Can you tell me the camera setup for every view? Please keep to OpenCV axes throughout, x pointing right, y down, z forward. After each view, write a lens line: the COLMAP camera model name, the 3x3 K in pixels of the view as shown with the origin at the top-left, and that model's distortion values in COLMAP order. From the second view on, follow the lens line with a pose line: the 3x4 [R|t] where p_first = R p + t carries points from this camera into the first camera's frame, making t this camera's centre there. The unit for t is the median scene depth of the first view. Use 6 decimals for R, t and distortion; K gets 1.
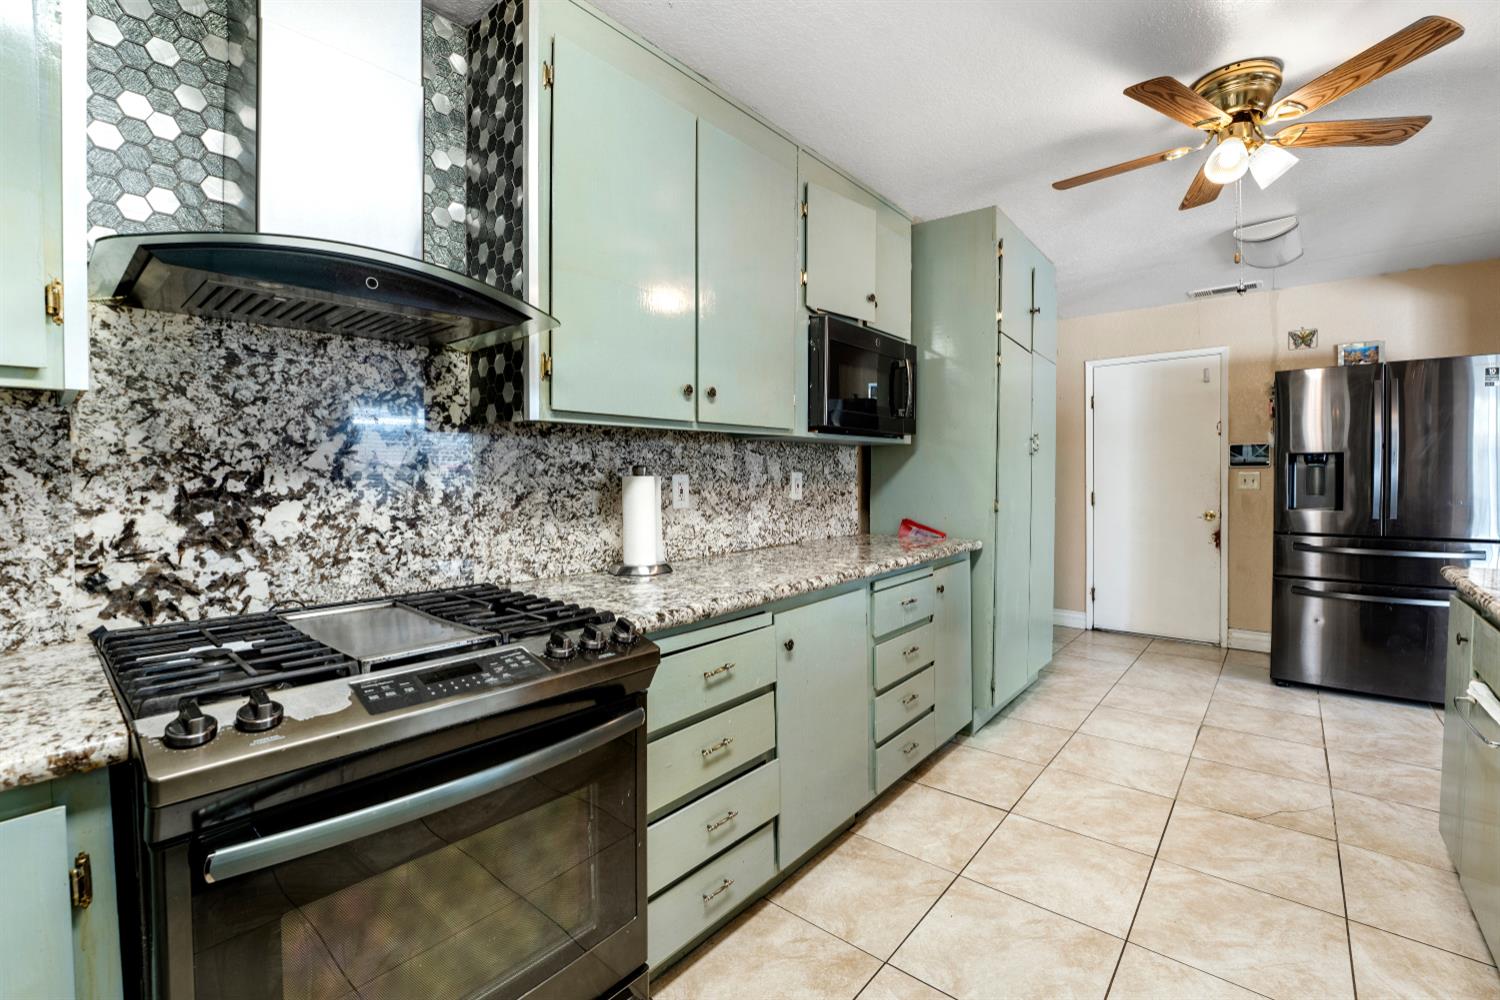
lens RADIAL K [[628.5, 0, 743.4], [0, 628.5, 494.9], [0, 0, 1]] dist [-0.017726, 0.003444]
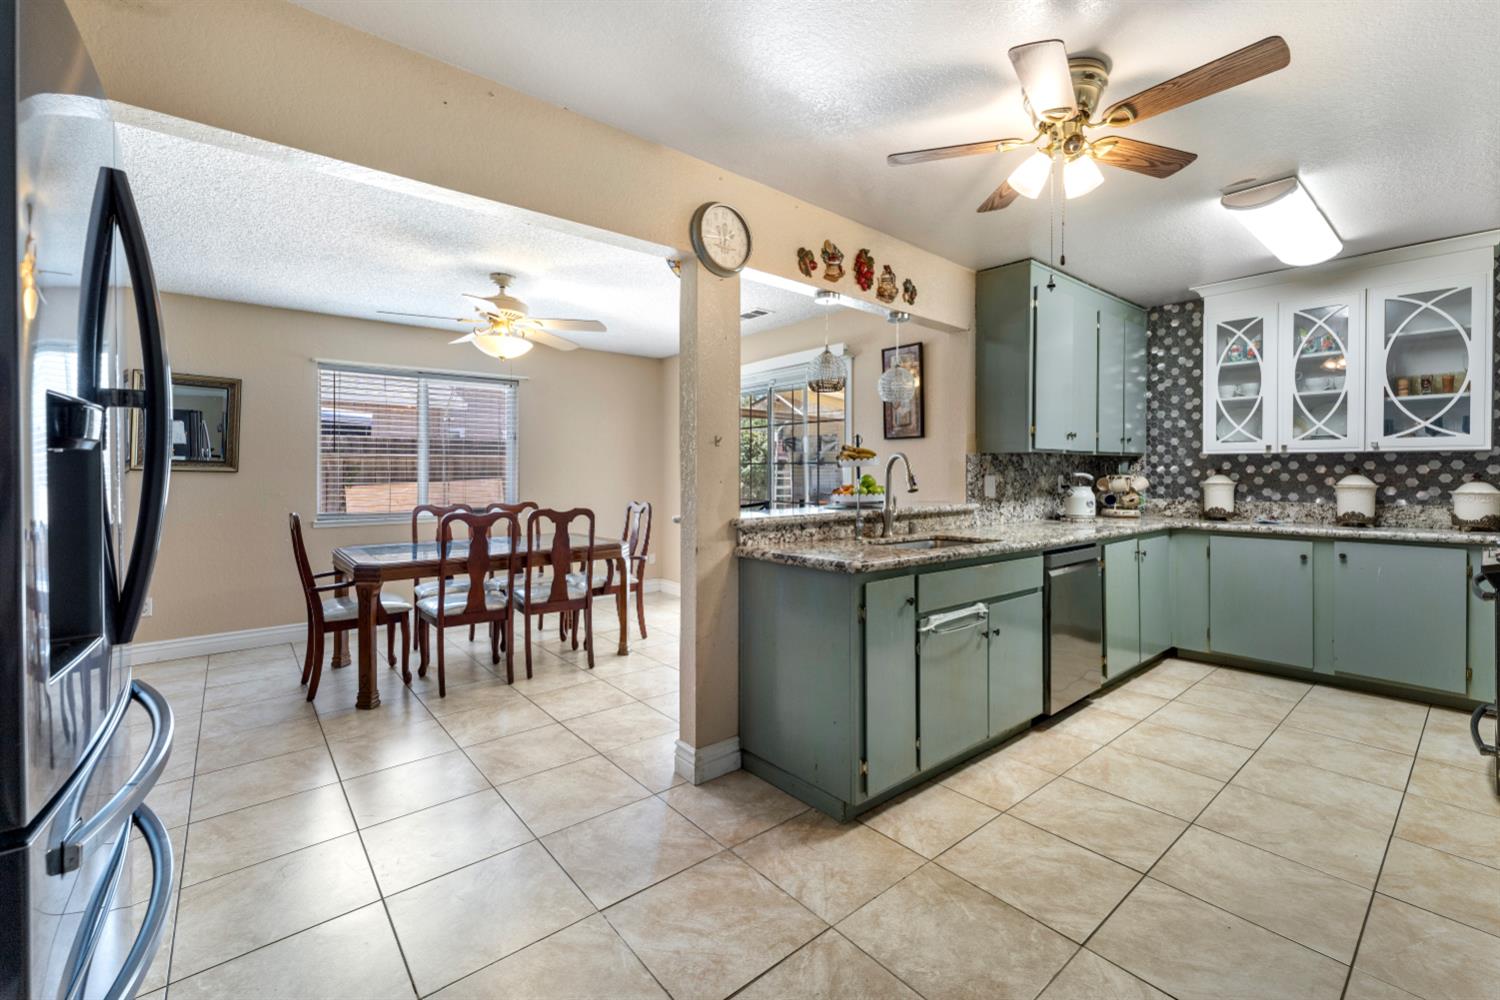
lens RADIAL K [[628.5, 0, 735.7], [0, 628.5, 458.3], [0, 0, 1]] dist [-0.017726, 0.003444]
pose [[-0.986867, 0.003824, 0.161493, 0.932944], [0.006715, 0.999827, 0.017363, -0.061281], [-0.161398, 0.018219, -0.986721, 1.679243]]
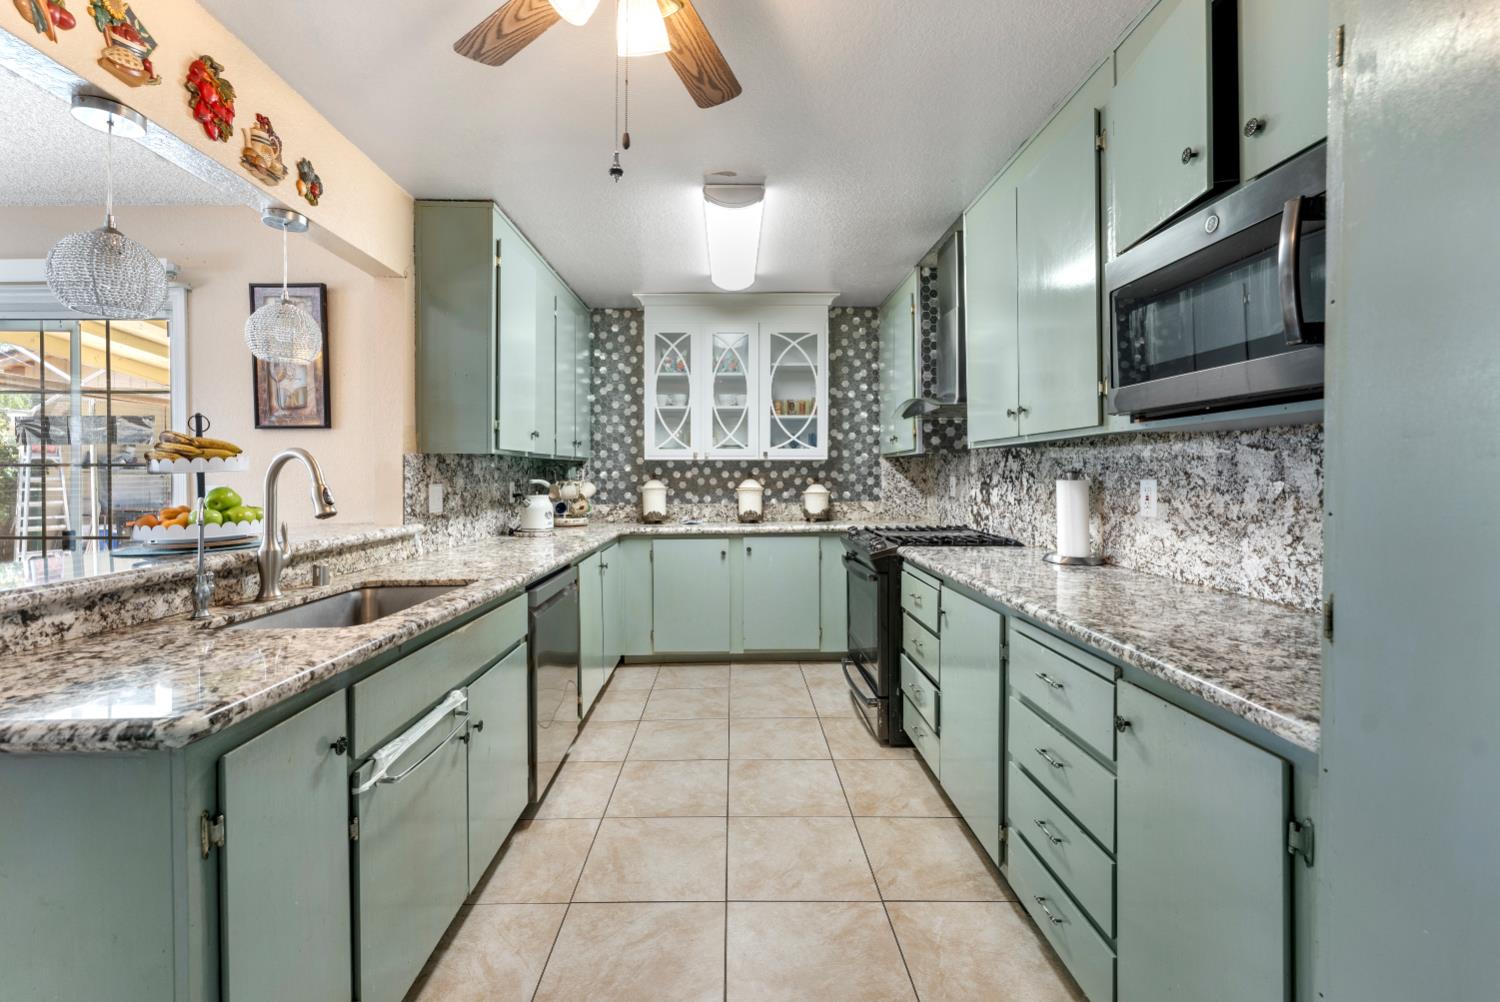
lens RADIAL K [[628.5, 0, 755.5], [0, 628.5, 485.6], [0, 0, 1]] dist [-0.017726, 0.003444]
pose [[-0.731879, 0.014930, -0.681271, 0.908983], [-0.023511, 0.998611, 0.047142, -0.051494], [0.681029, 0.050519, -0.730511, 1.234677]]
